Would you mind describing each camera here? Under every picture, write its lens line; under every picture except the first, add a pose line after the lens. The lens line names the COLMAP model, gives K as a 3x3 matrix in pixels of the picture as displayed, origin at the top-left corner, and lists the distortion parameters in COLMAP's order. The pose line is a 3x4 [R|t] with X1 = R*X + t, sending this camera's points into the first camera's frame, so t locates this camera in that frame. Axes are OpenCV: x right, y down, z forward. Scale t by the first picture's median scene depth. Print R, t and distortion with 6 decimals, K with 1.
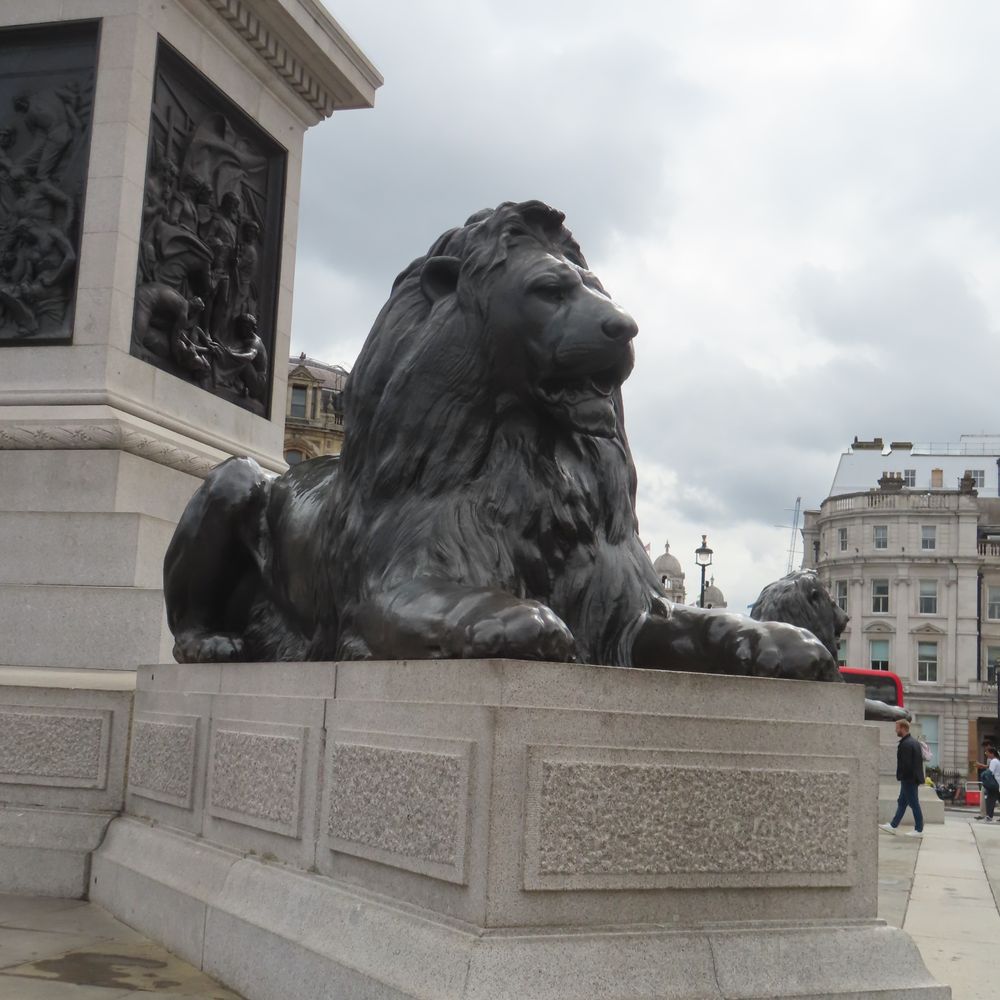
lens RADIAL K [[1506.7, 0, 500.0], [0, 1506.7, 500.0], [0, 0, 1]] dist [-0.003096, -0.003396]
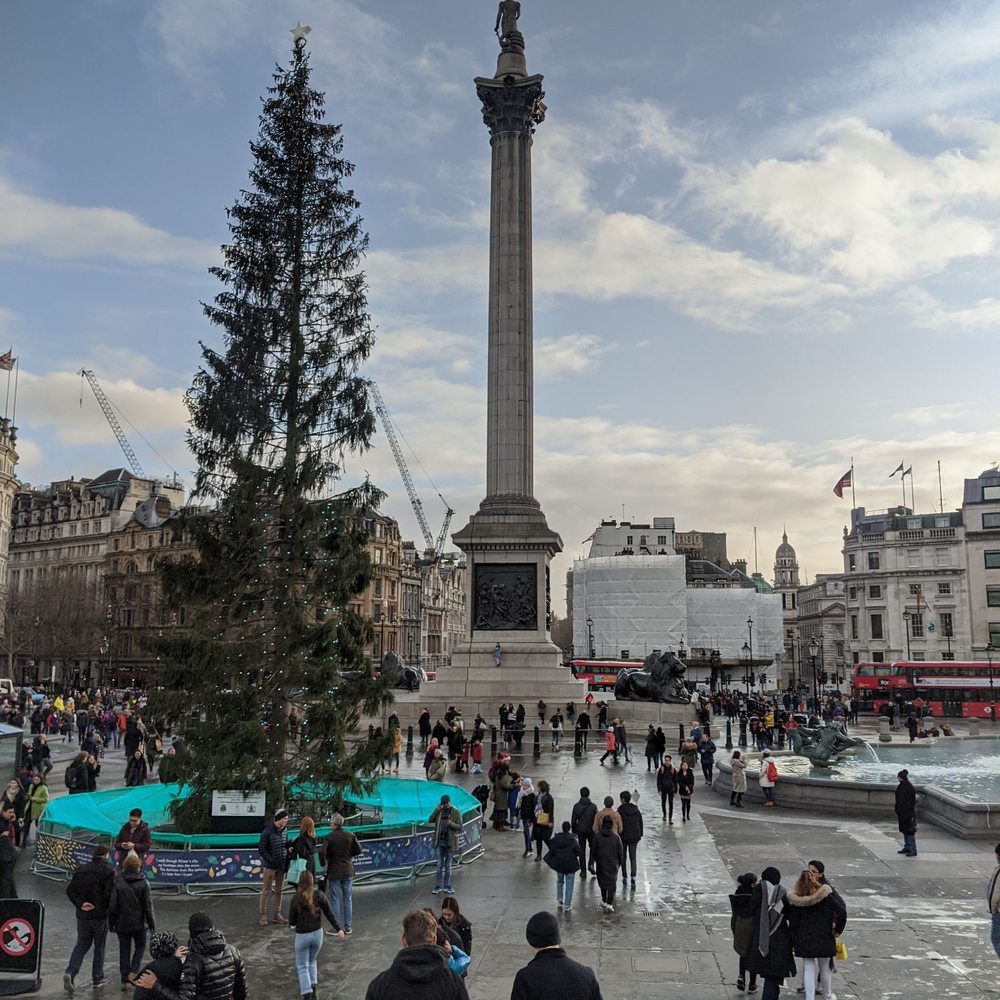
lens RADIAL K [[998.8, 0, 500.0], [0, 998.8, 500.0], [0, 0, 1]] dist [0.149742, -0.369011]
pose [[0.986043, -0.018362, 0.165475, -0.172638], [0.019152, 0.999812, -0.003181, -0.096386], [-0.165385, 0.006305, 0.986209, -0.422251]]
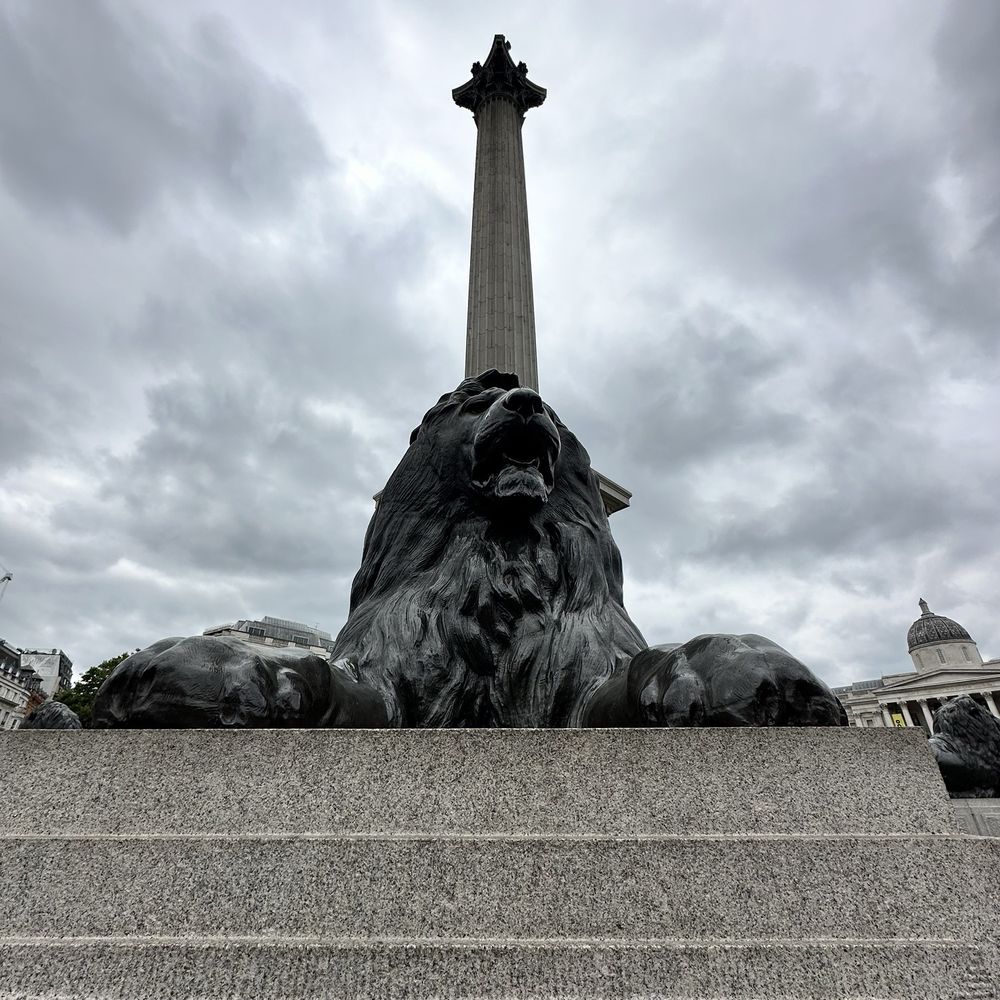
lens RADIAL K [[529.3, 0, 500.0], [0, 529.3, 500.0], [0, 0, 1]] dist [0.000521, -0.000908]
pose [[0.866118, -0.293319, -0.404725, 0.270811], [0.113047, 0.903683, -0.413010, 0.139104], [0.486887, 0.311962, 0.815855, 0.971560]]
